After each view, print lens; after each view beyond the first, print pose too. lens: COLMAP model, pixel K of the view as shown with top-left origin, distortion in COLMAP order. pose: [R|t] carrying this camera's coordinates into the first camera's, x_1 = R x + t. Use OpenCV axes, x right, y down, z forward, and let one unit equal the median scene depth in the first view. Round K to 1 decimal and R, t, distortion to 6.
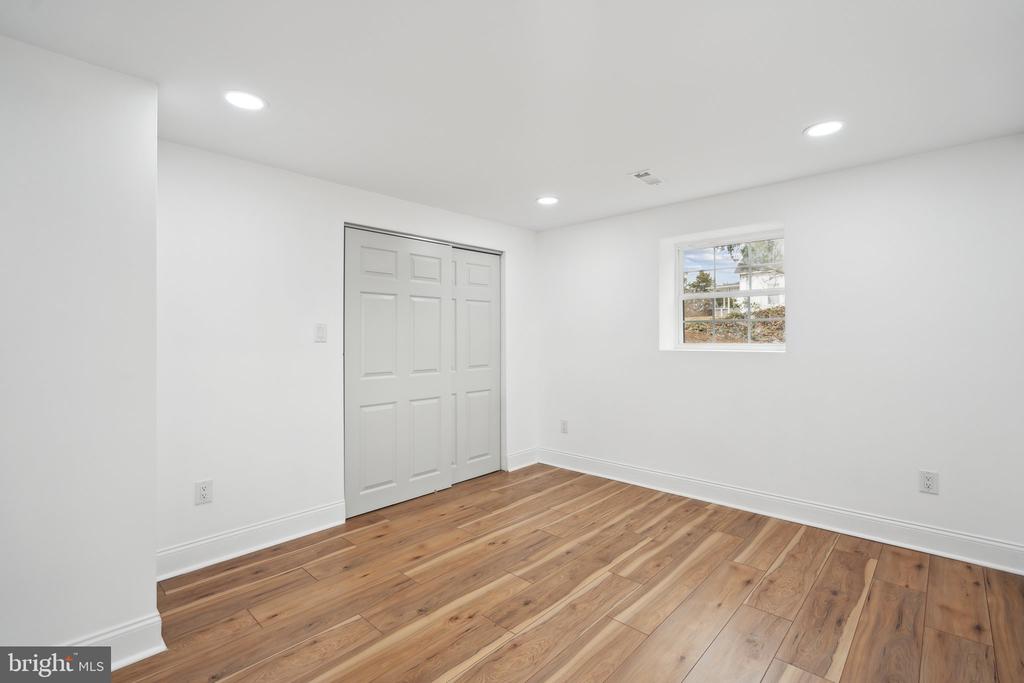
lens RADIAL K [[474.1, 0, 518.6], [0, 474.1, 334.3], [0, 0, 1]] dist [-0.003106, 0.000599]
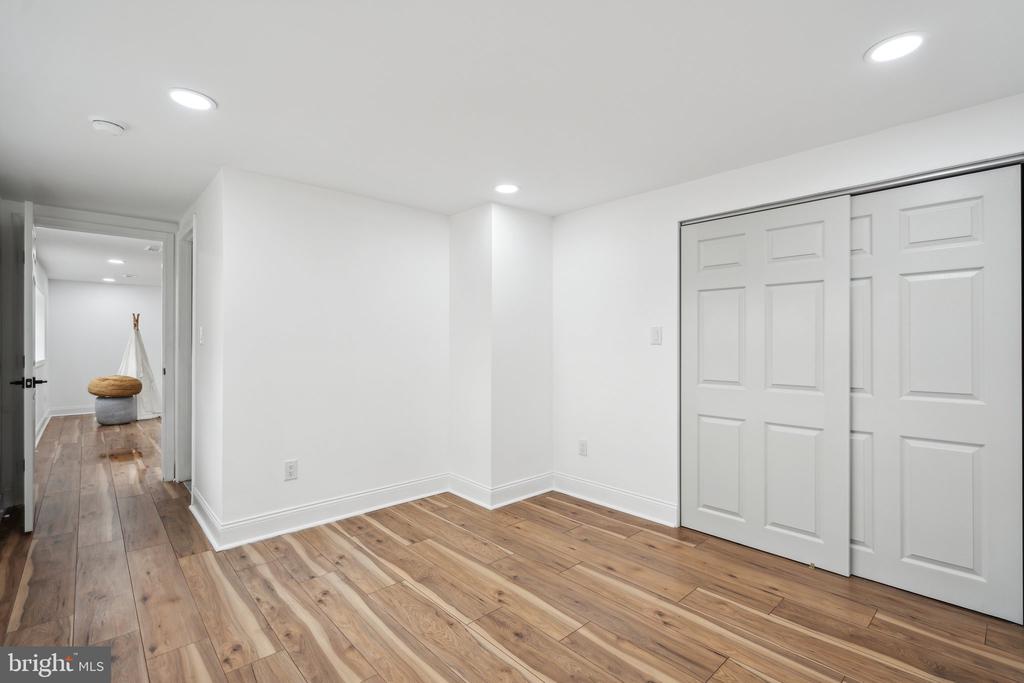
lens RADIAL K [[465.7, 0, 512.0], [0, 465.7, 341.5], [0, 0, 1]] dist [-0.003542, -0.000356]
pose [[-0.089209, 0.000558, -0.996013, 0.739885], [0.004432, 0.999990, 0.000163, 0.010080], [0.996003, -0.004400, -0.089211, 0.883704]]
